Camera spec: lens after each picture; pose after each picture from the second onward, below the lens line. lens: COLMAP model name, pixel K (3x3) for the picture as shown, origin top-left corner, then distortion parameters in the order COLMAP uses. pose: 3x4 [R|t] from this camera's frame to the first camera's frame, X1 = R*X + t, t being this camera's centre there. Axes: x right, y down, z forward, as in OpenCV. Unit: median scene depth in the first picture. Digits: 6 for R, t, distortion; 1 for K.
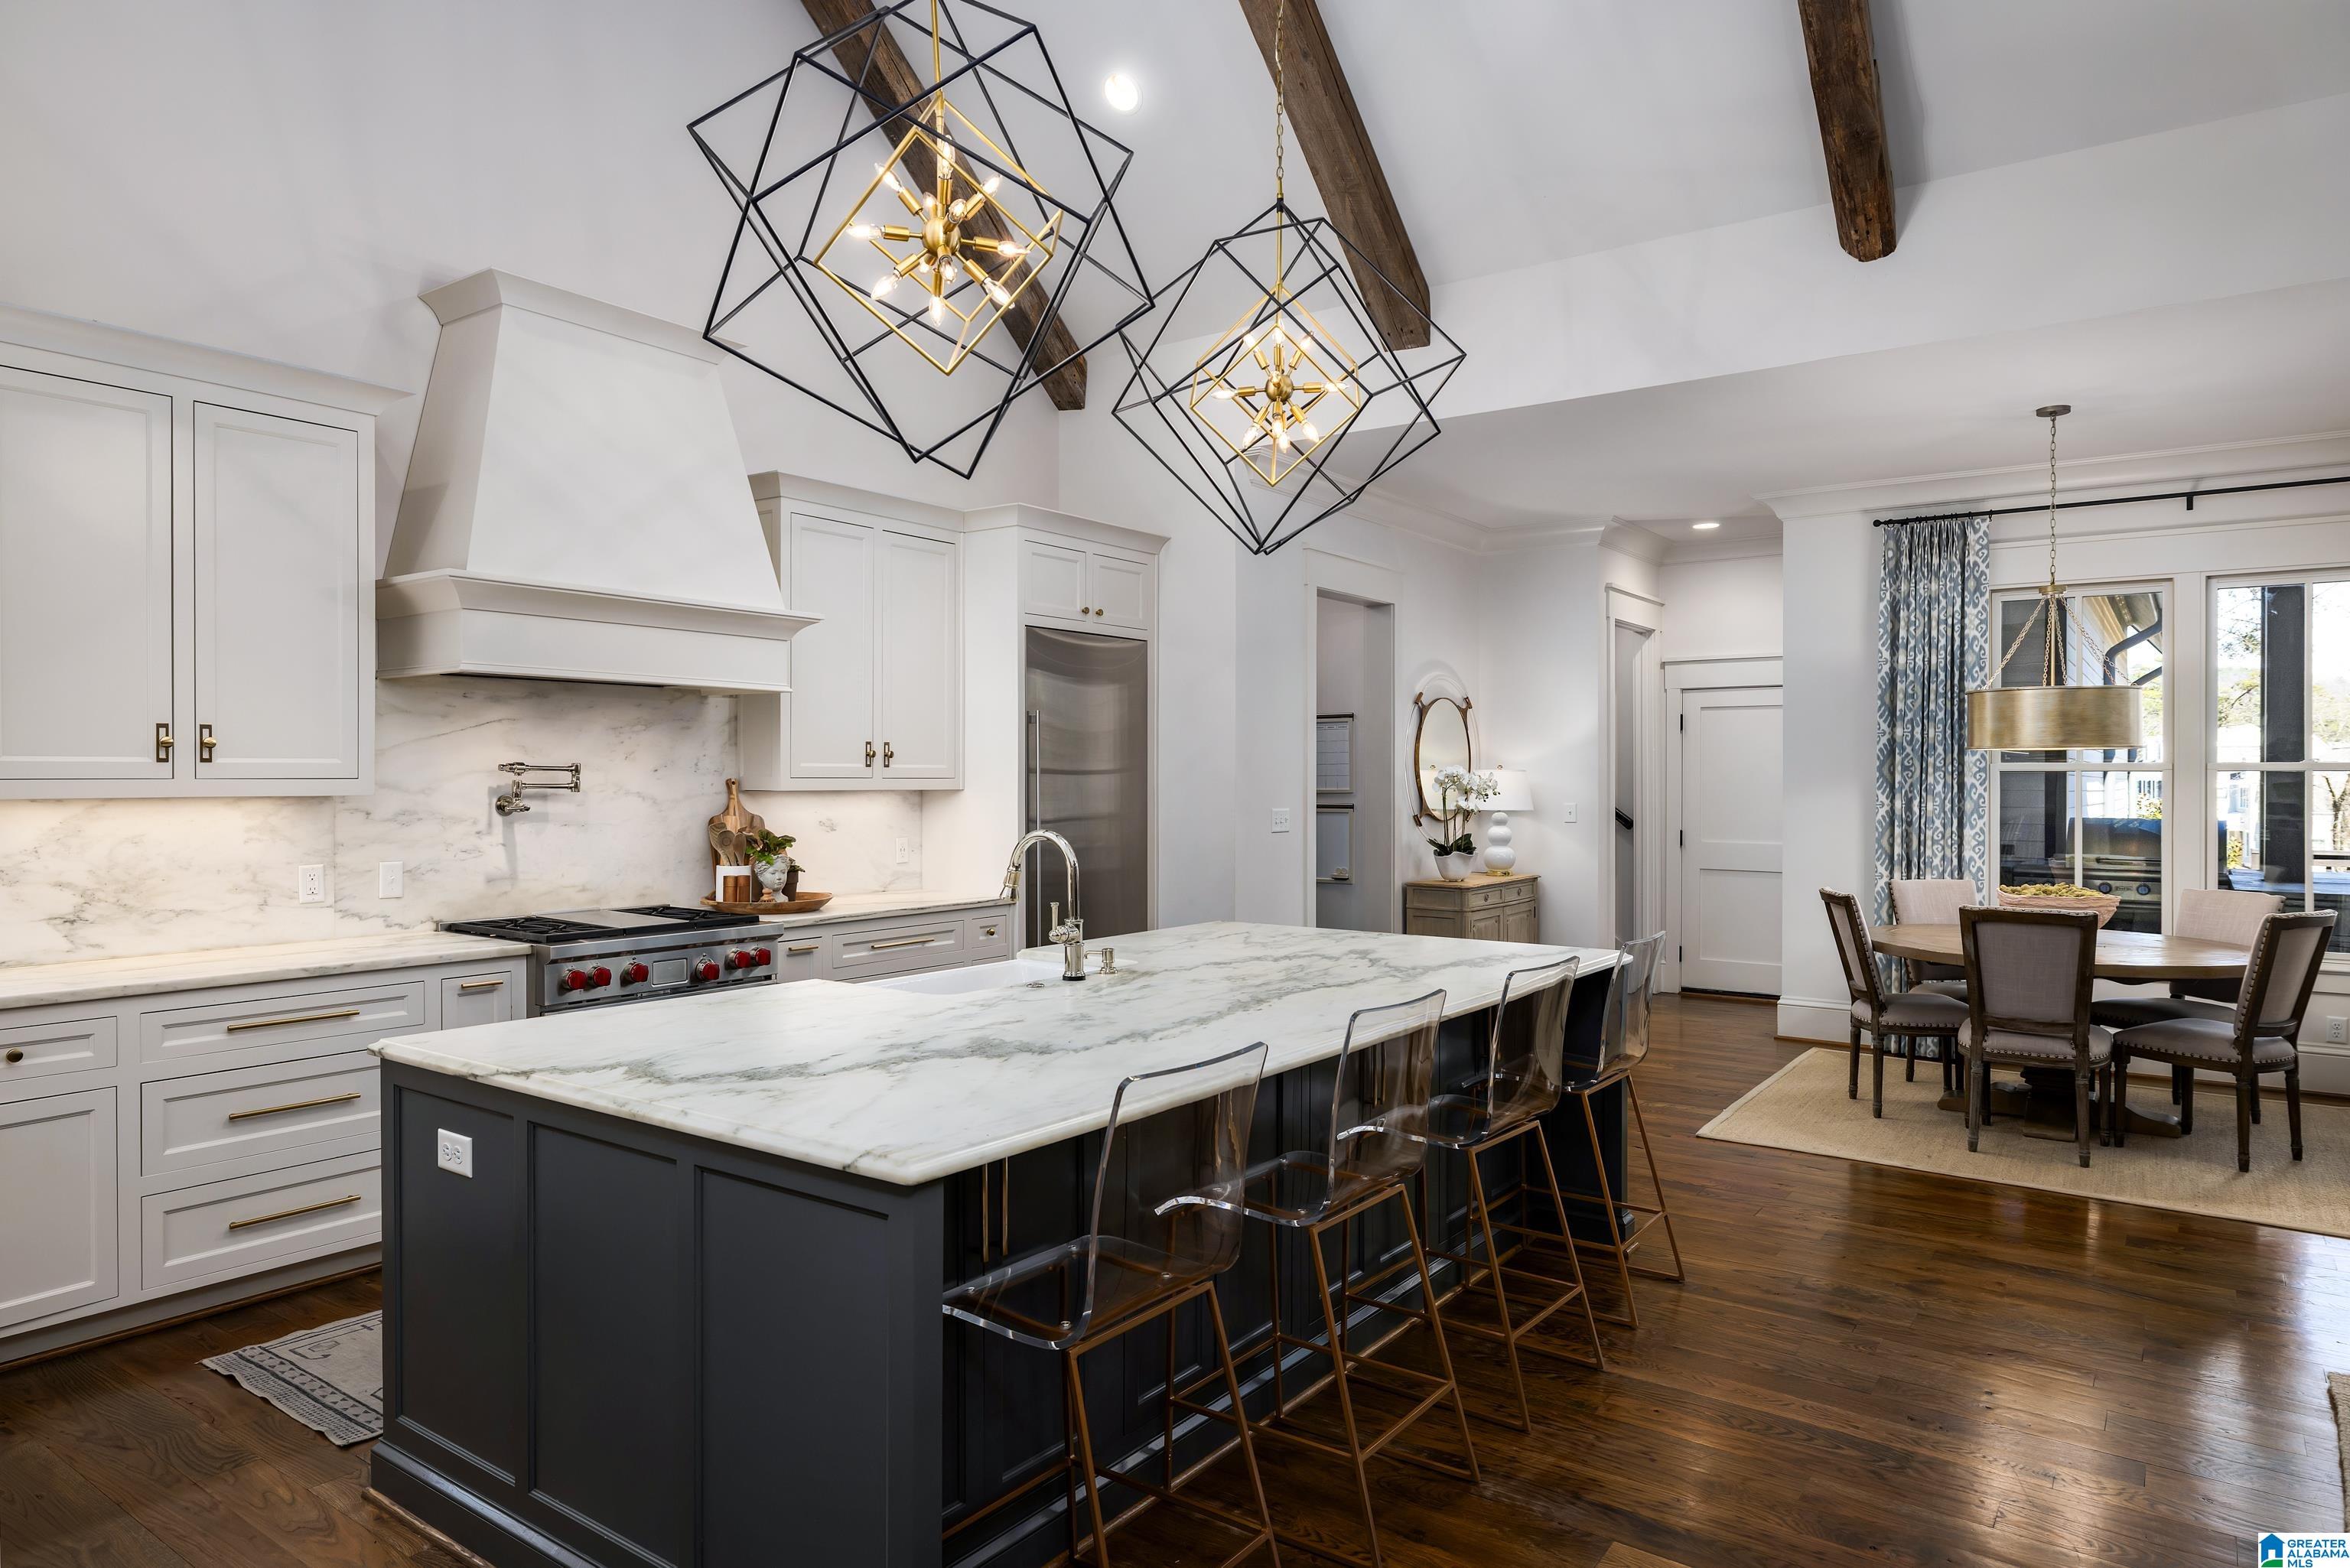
lens RADIAL K [[1431.2, 0, 1175.0], [0, 1431.2, 784.0], [0, 0, 1]] dist [-0.000015, -0.000462]
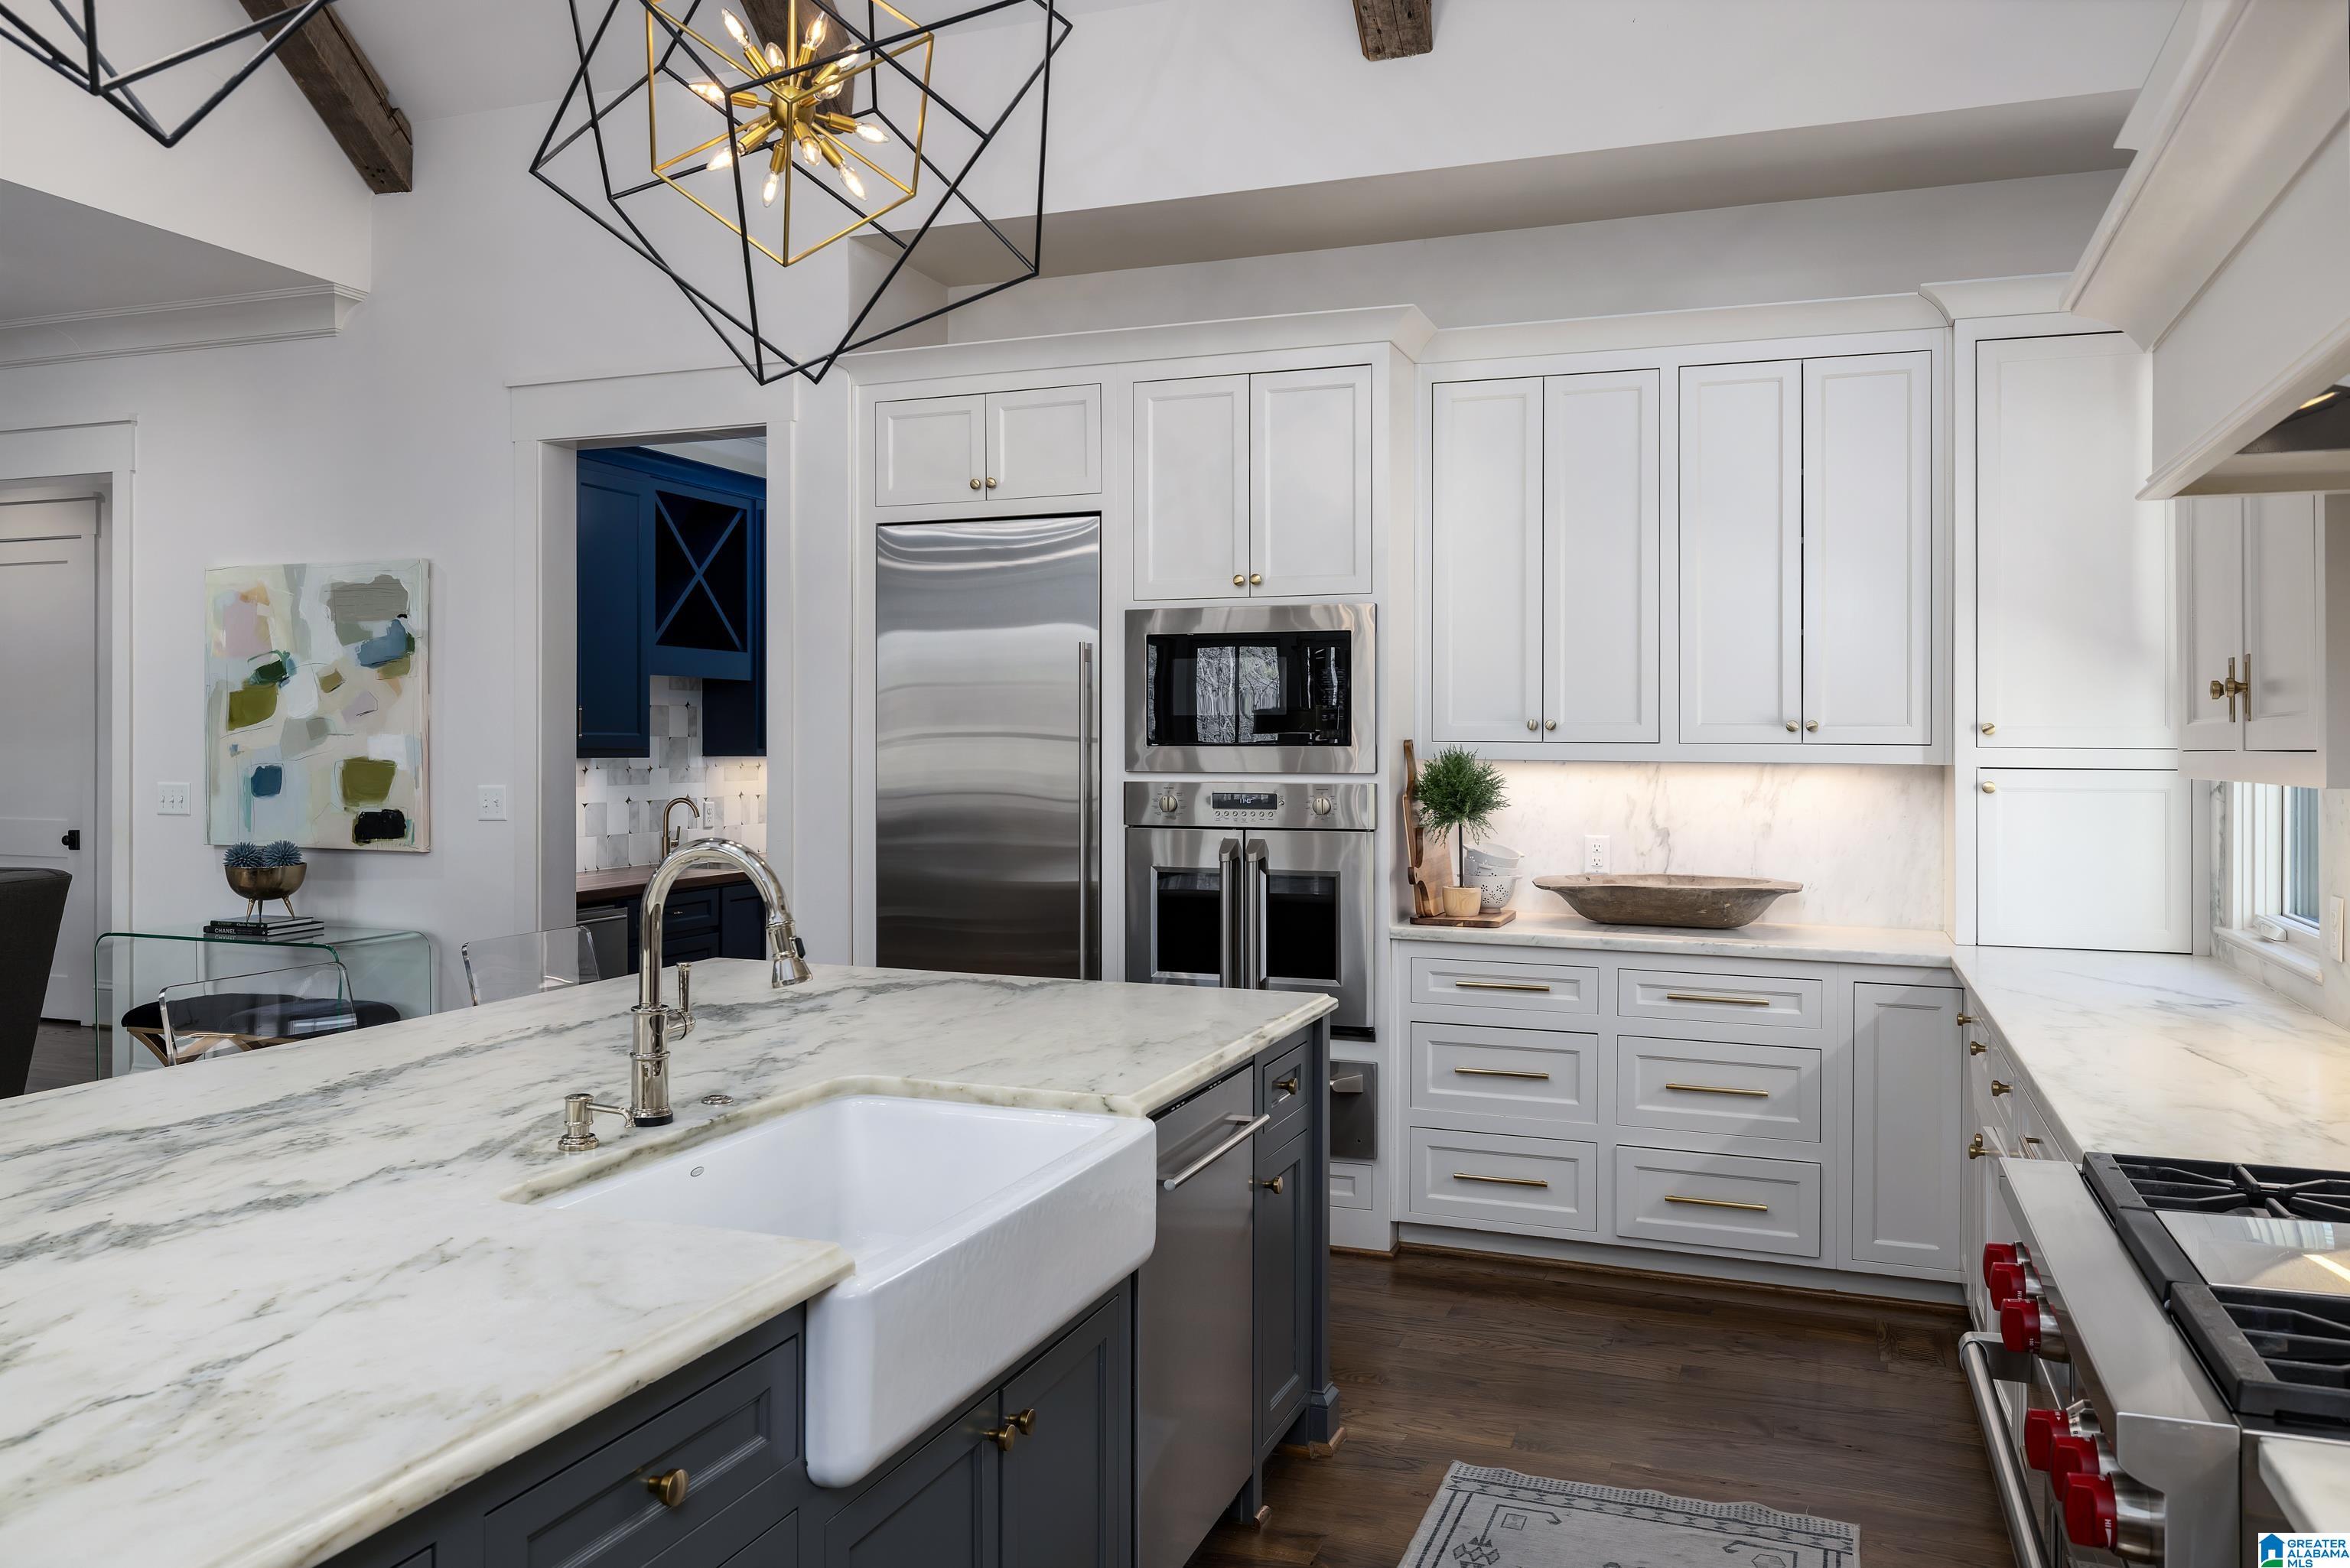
lens RADIAL K [[1679.0, 0, 1169.1], [0, 1679.0, 729.6], [0, 0, 1]] dist [-0.000630, 0.001695]
pose [[-0.962934, -0.008859, -0.269591, -0.062423], [-0.009593, 0.999953, 0.001407, -0.007849], [0.269566, 0.003941, -0.962974, 1.191228]]
